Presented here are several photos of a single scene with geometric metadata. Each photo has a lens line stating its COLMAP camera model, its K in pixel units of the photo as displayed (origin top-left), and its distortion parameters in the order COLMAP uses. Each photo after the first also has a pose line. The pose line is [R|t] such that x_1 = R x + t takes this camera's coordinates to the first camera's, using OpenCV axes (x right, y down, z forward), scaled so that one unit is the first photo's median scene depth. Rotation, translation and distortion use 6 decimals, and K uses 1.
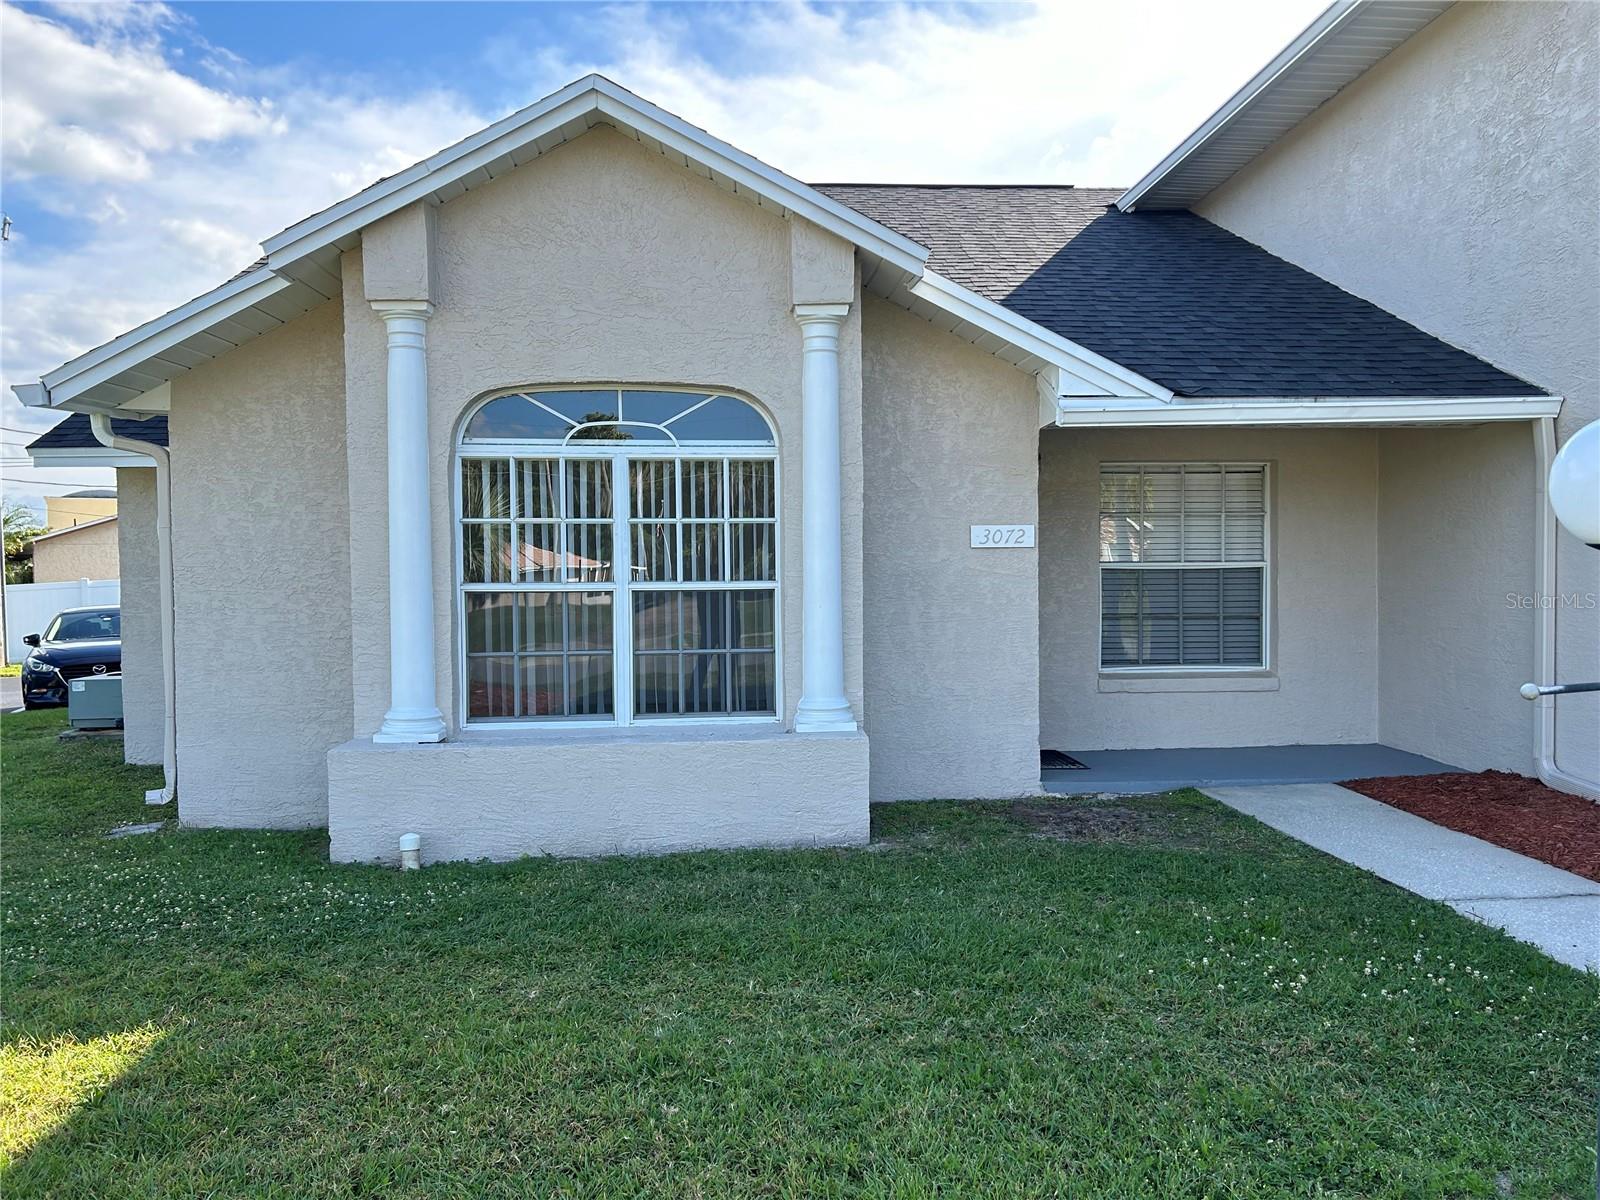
lens RADIAL K [[1207.9, 0, 815.9], [0, 1207.9, 608.3], [0, 0, 1]] dist [0.068014, -0.067590]
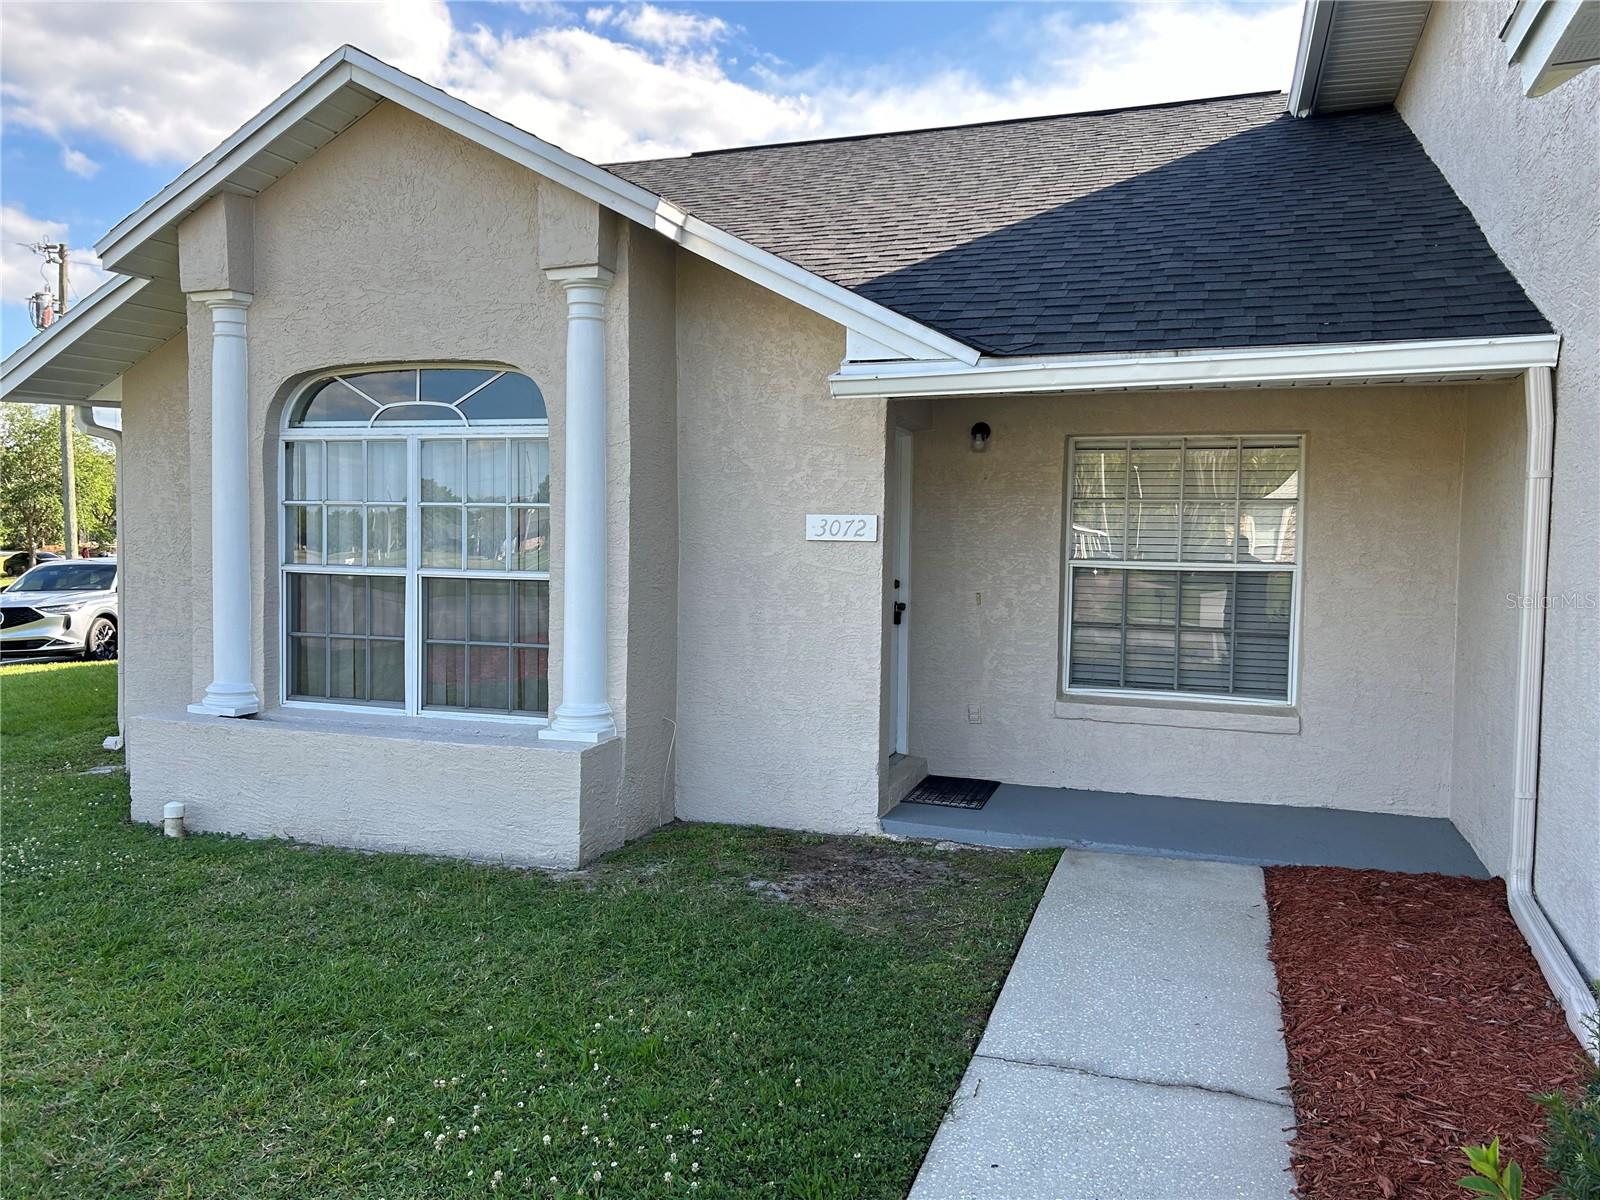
lens RADIAL K [[1207.9, 0, 814.3], [0, 1207.9, 599.7], [0, 0, 1]] dist [0.068014, -0.067590]
pose [[0.913772, 0.043884, -0.403850, 0.508343], [-0.036515, 0.998997, 0.025934, -0.031768], [0.404583, -0.008952, 0.914457, 0.226890]]
